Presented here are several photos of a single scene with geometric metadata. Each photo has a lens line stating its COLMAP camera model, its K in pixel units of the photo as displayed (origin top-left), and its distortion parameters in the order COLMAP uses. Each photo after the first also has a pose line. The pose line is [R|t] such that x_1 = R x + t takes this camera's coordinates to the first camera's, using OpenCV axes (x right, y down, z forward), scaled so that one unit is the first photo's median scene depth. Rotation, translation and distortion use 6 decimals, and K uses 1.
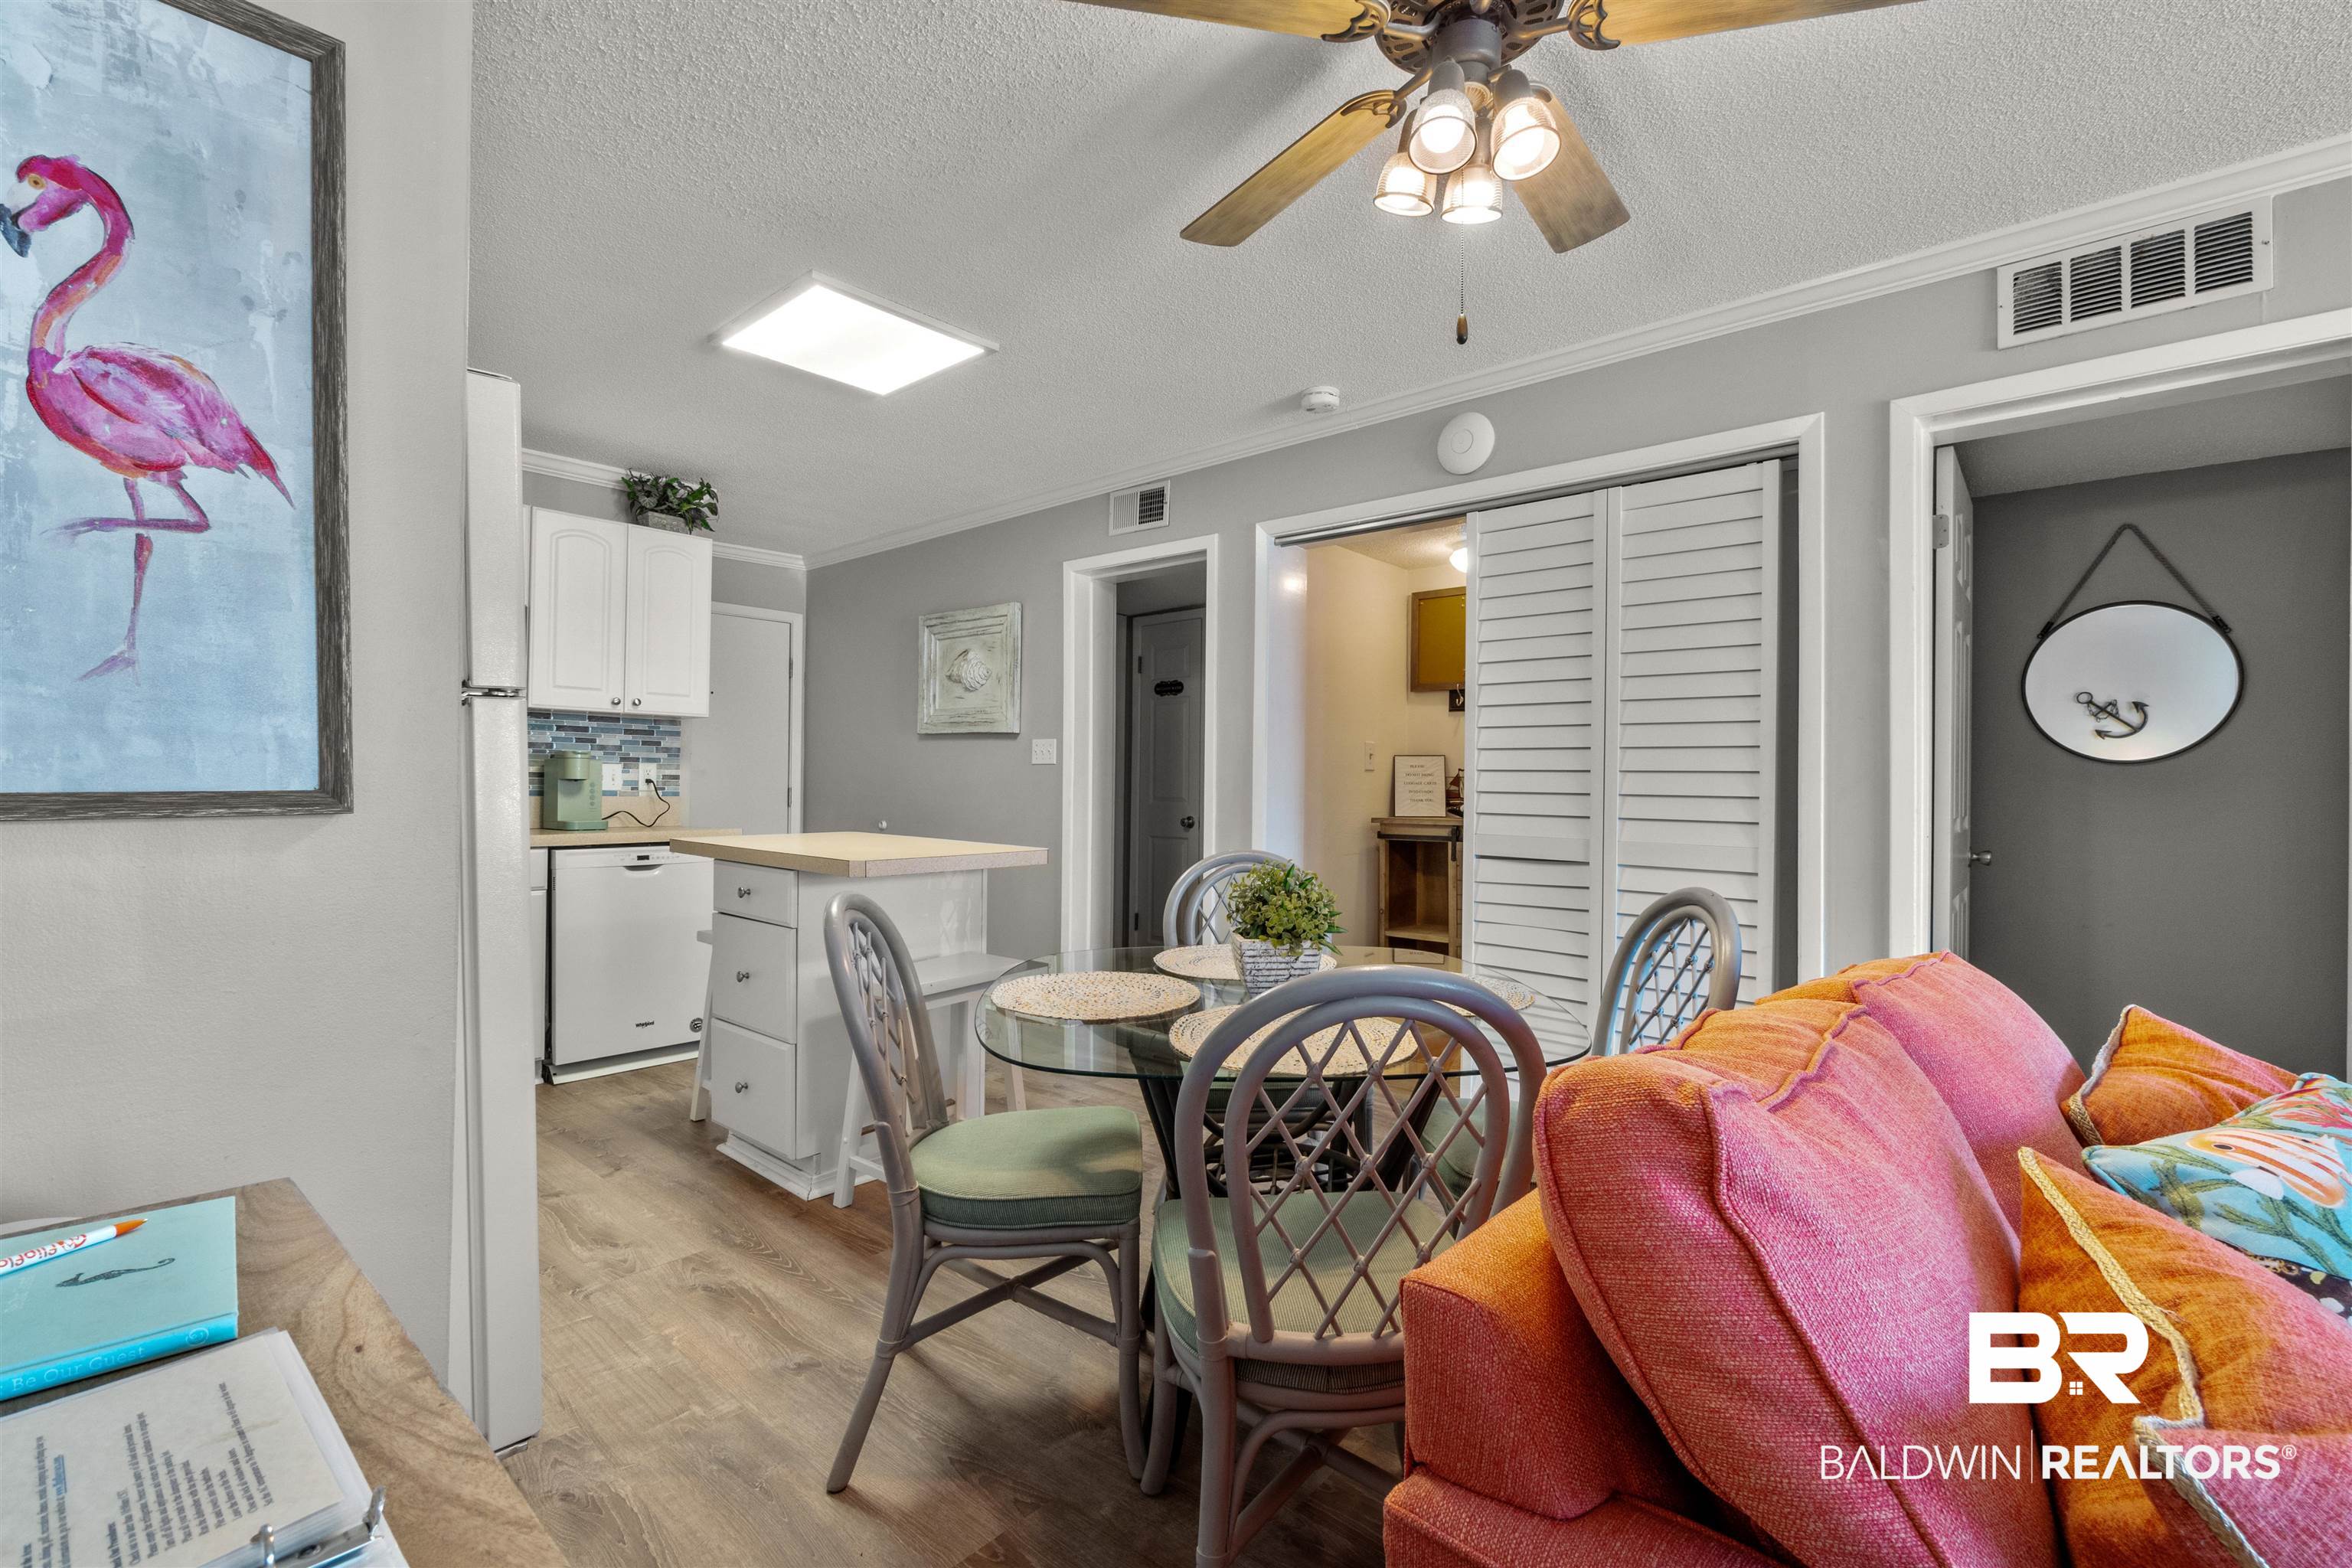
lens RADIAL K [[1039.2, 0, 1178.5], [0, 1039.2, 780.8], [0, 0, 1]] dist [-0.003234, 0.000180]
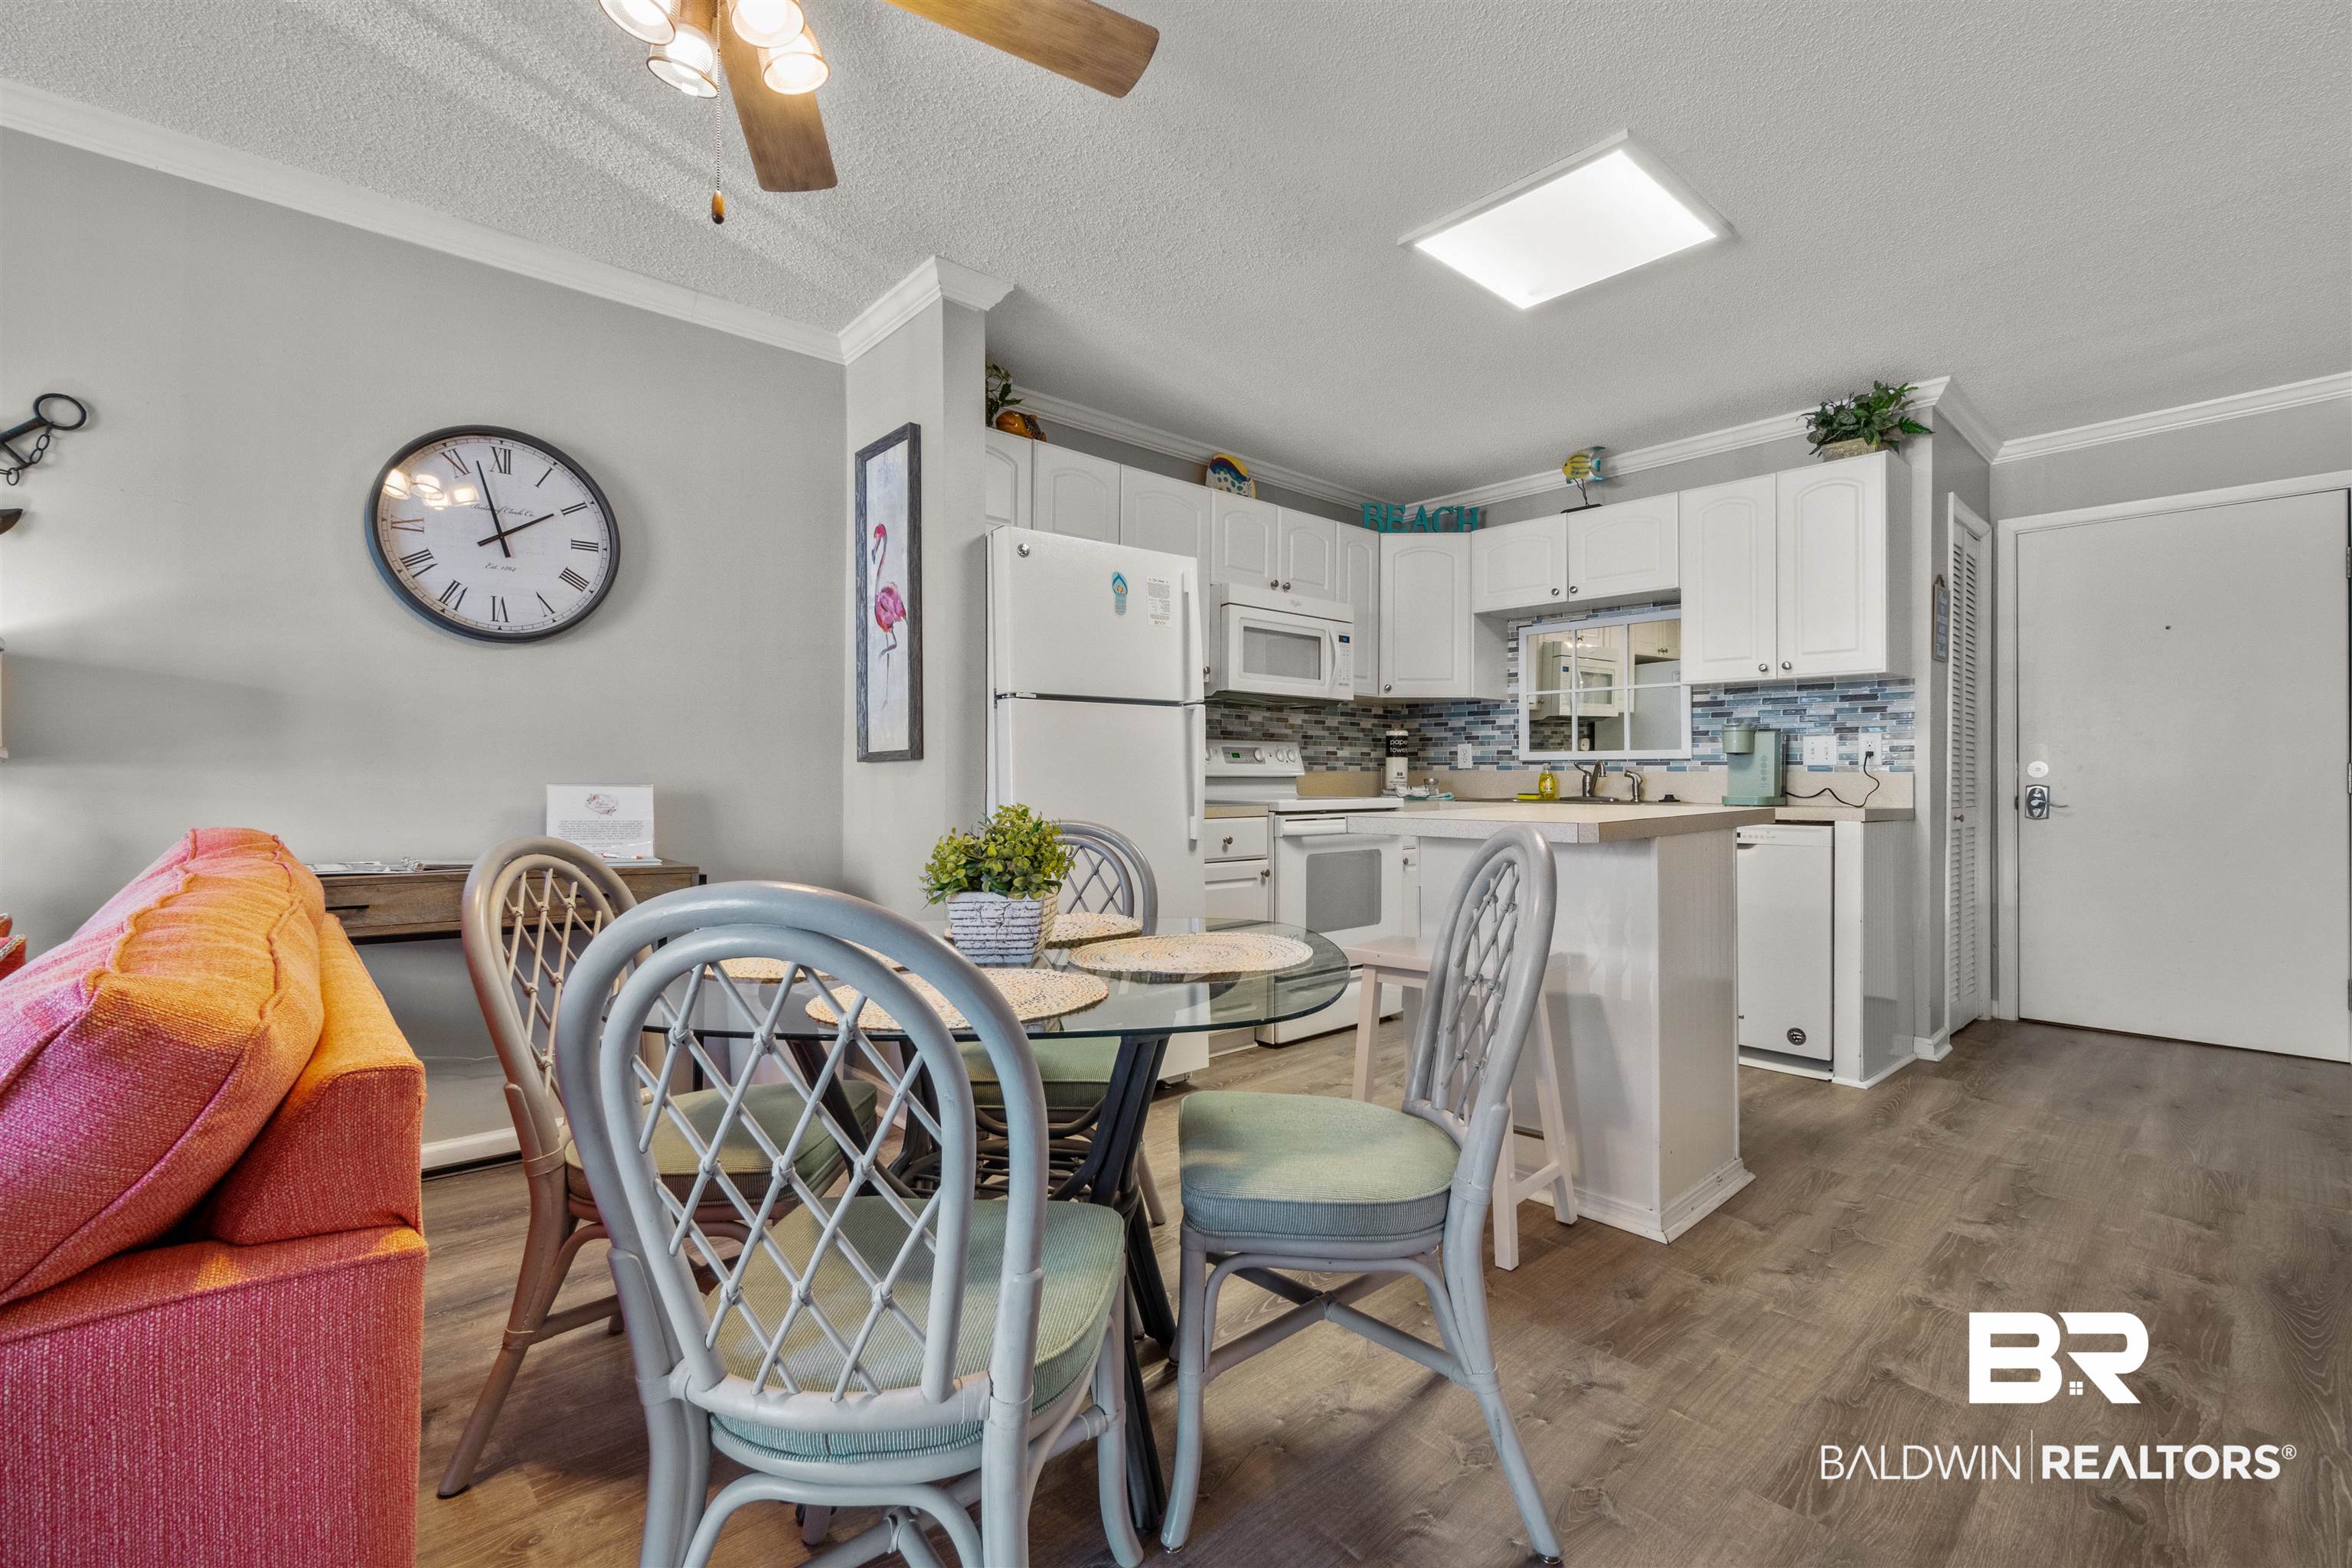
lens RADIAL K [[1039.2, 0, 1178.9], [0, 1039.2, 772.1], [0, 0, 1]] dist [-0.003234, 0.000180]
pose [[-0.115122, -0.013010, -0.993266, 0.598778], [0.001195, 0.999912, -0.013235, 0.038538], [0.993351, -0.002711, -0.115096, 0.798603]]
